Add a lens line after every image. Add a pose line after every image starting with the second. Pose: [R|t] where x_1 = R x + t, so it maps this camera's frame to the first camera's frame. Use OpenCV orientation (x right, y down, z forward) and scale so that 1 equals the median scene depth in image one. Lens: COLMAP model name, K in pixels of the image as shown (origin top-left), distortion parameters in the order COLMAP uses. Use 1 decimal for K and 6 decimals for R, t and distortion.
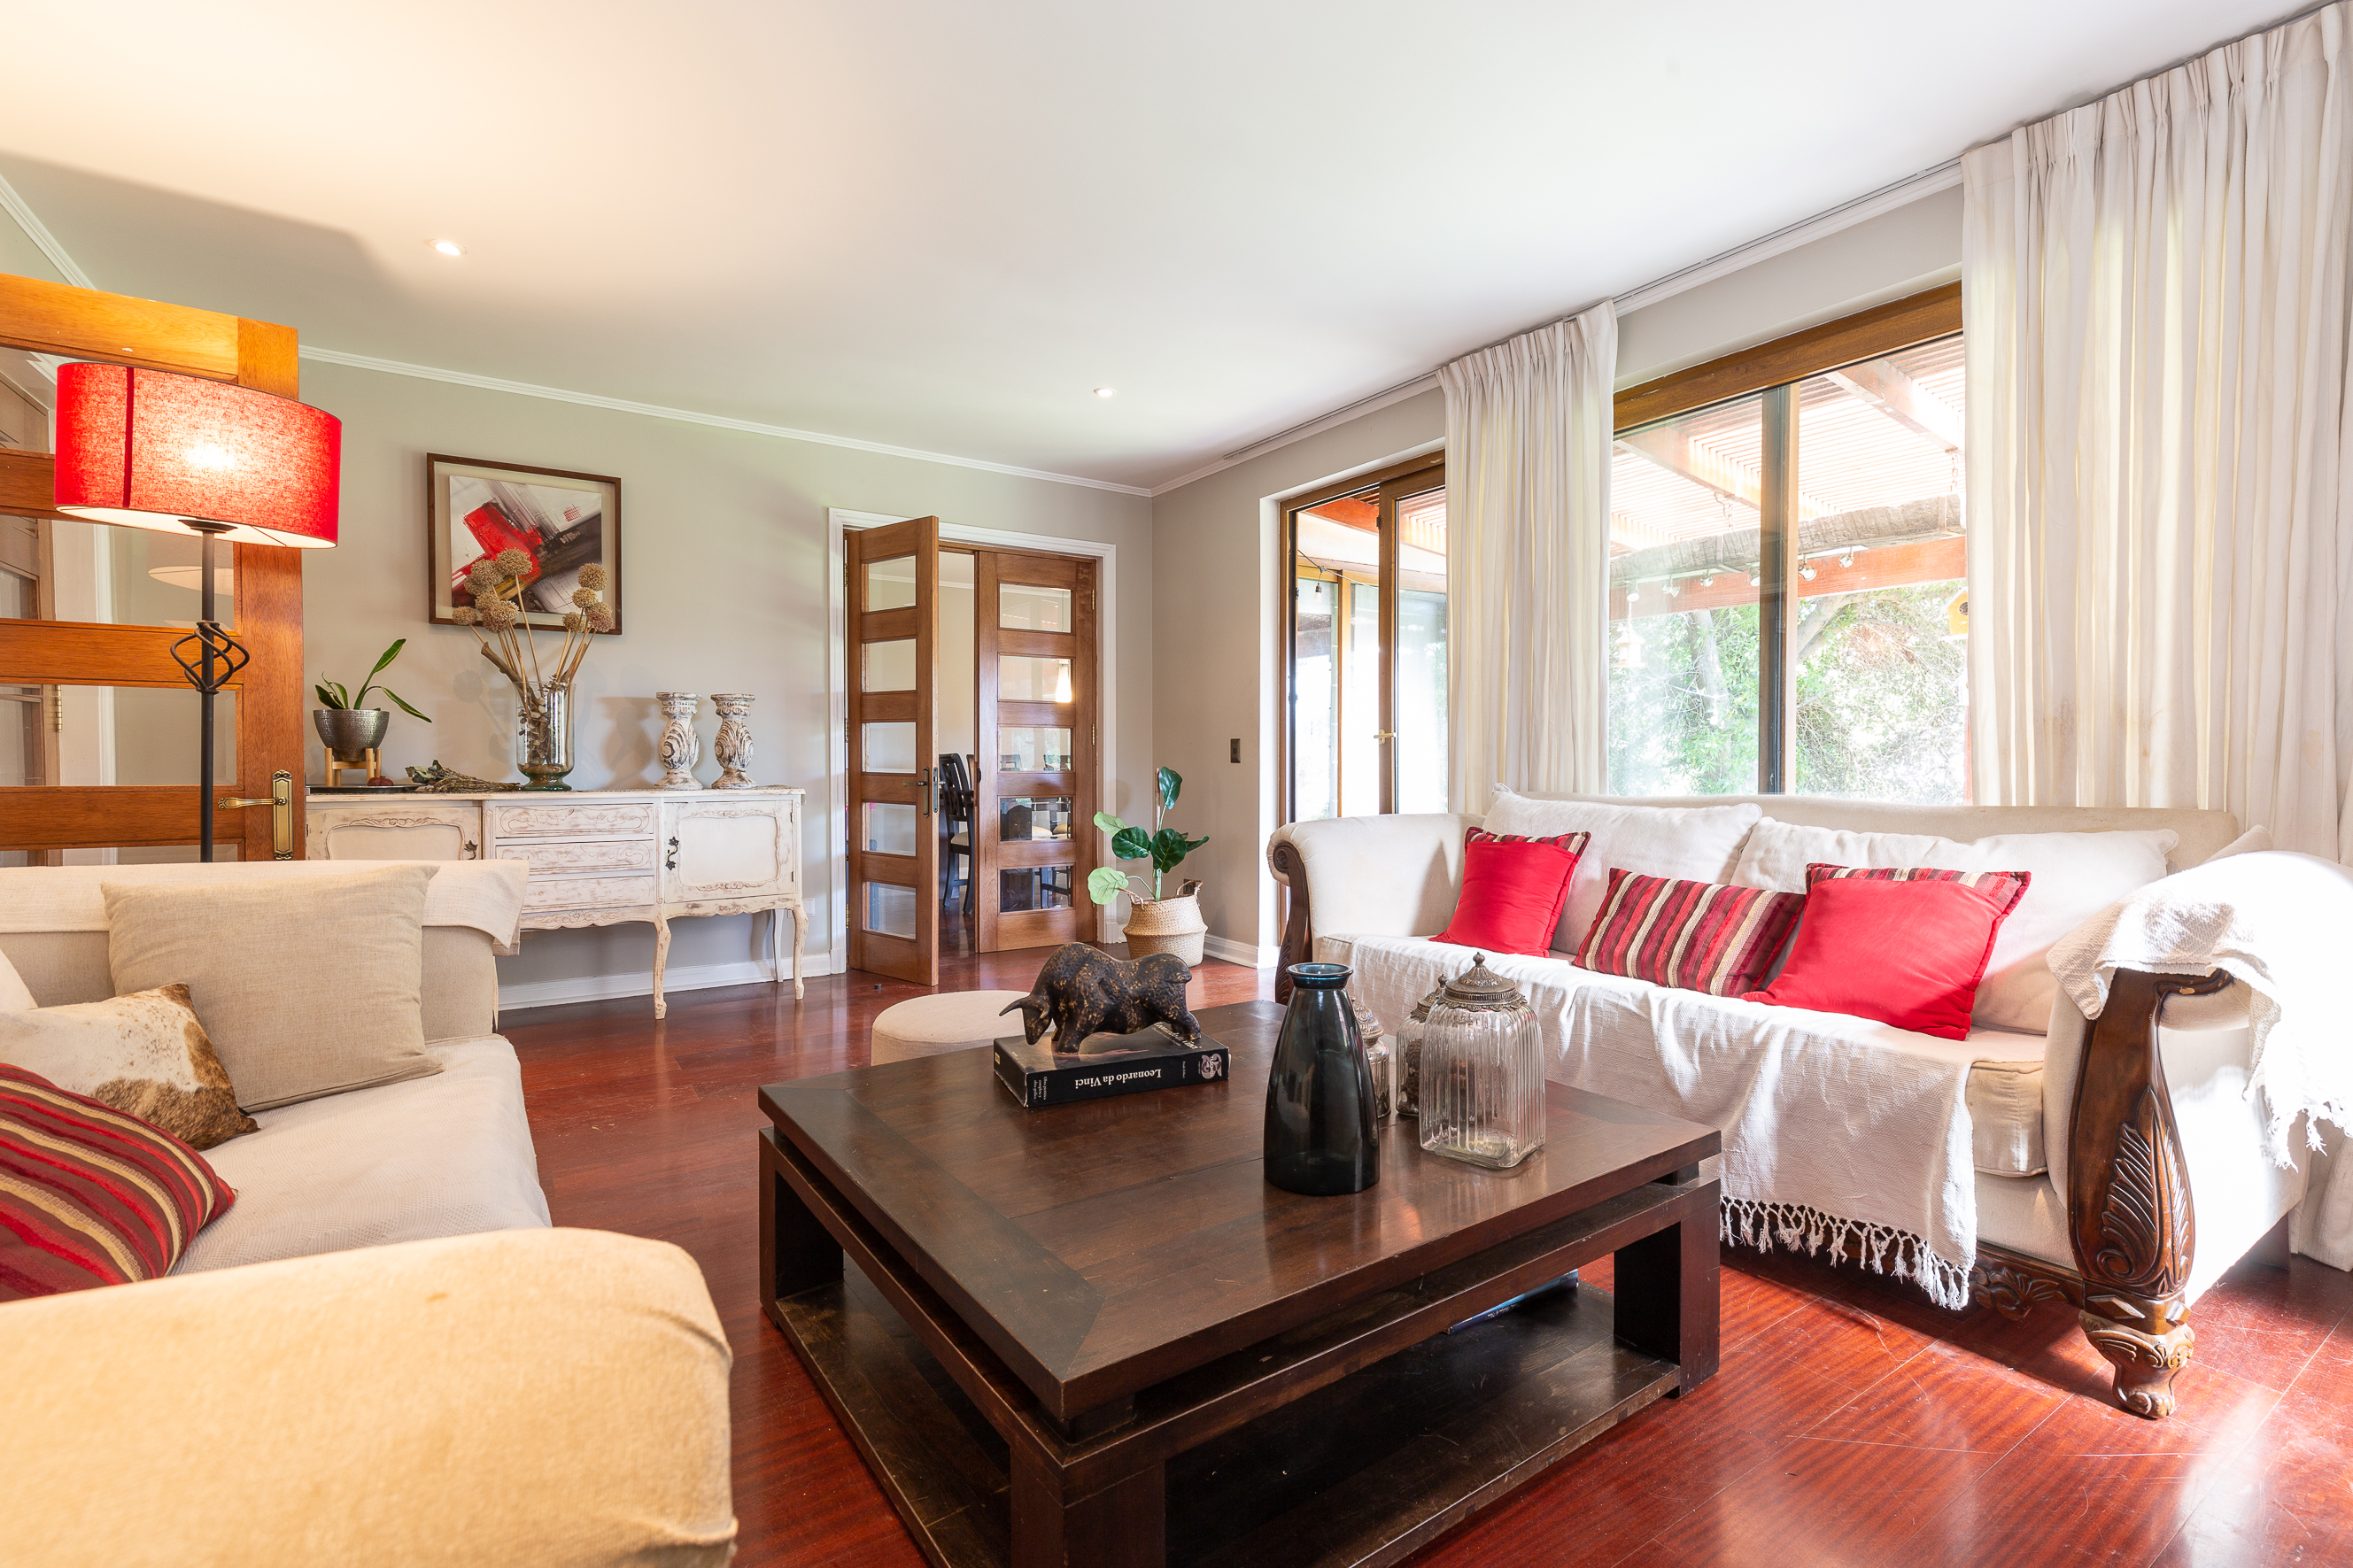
lens RADIAL K [[1076.1, 0, 1187.9], [0, 1076.1, 780.6], [0, 0, 1]] dist [0.009934, -0.002826]
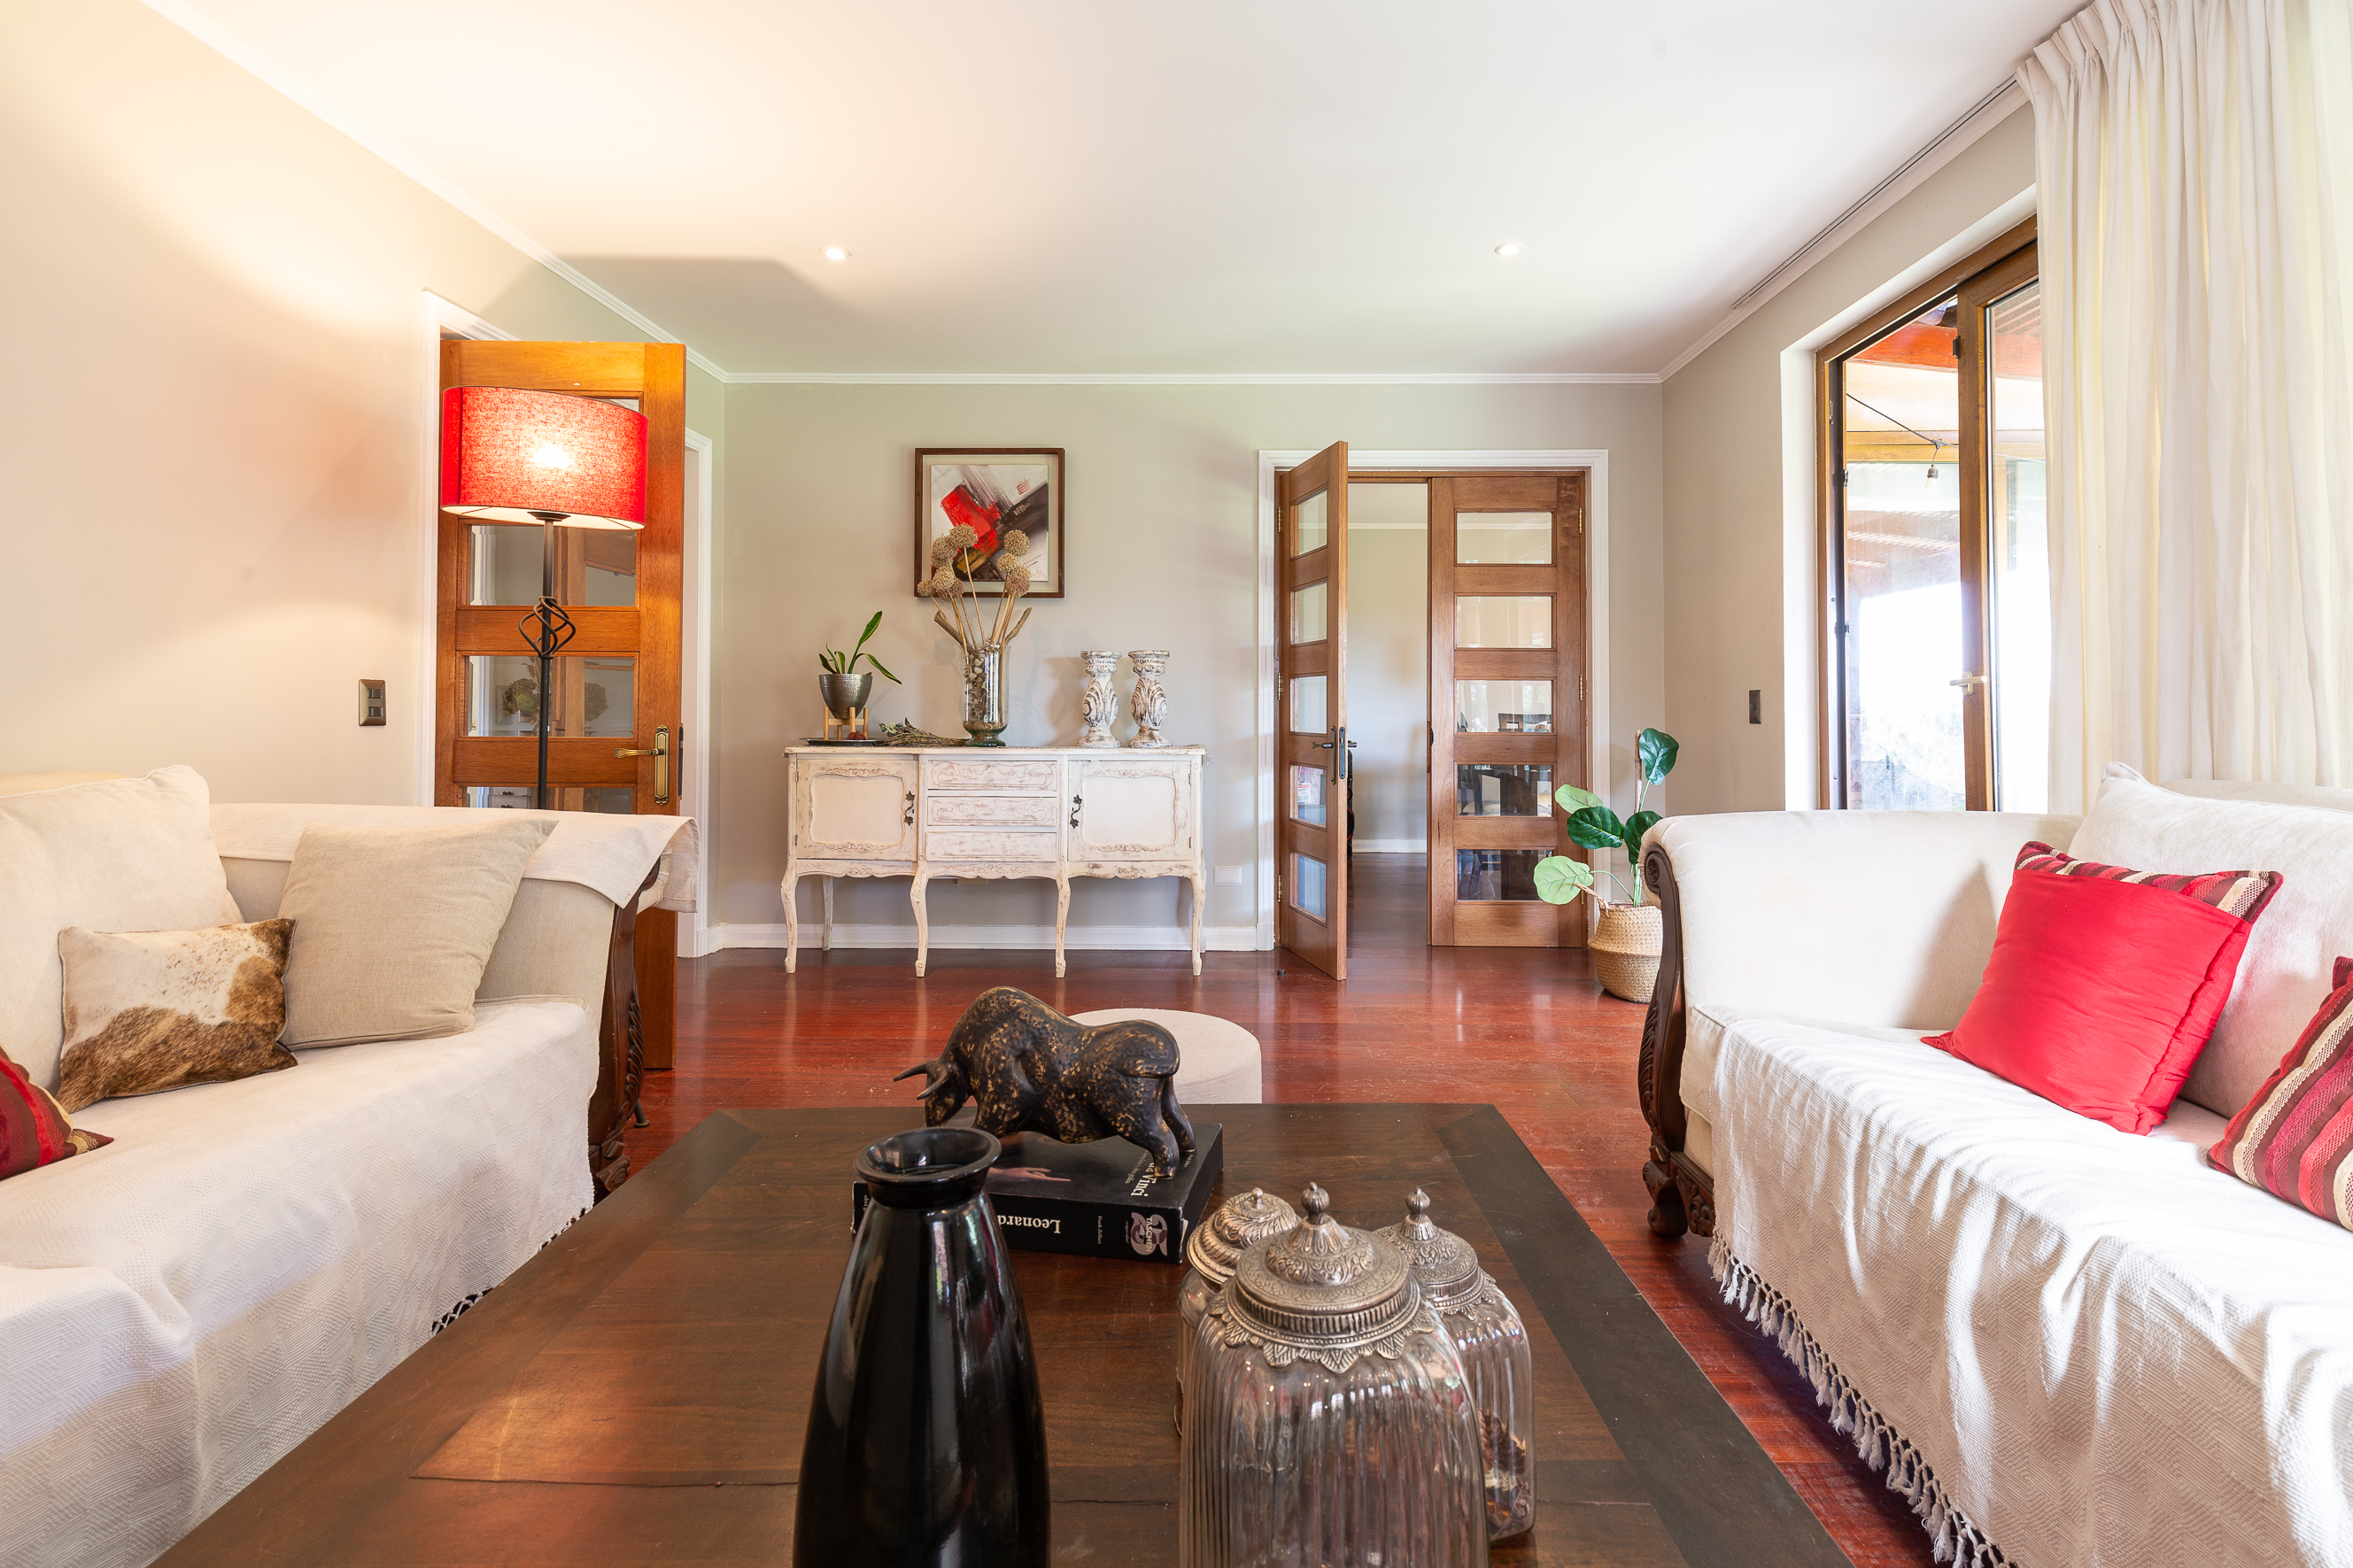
lens RADIAL K [[1076.1, 0, 1189.8], [0, 1076.1, 693.4], [0, 0, 1]] dist [0.009934, -0.002826]
pose [[0.823902, -0.010869, -0.566627, 0.173882], [-0.013811, 0.999134, -0.039248, -0.003954], [0.566563, 0.040162, 0.823039, 0.235152]]
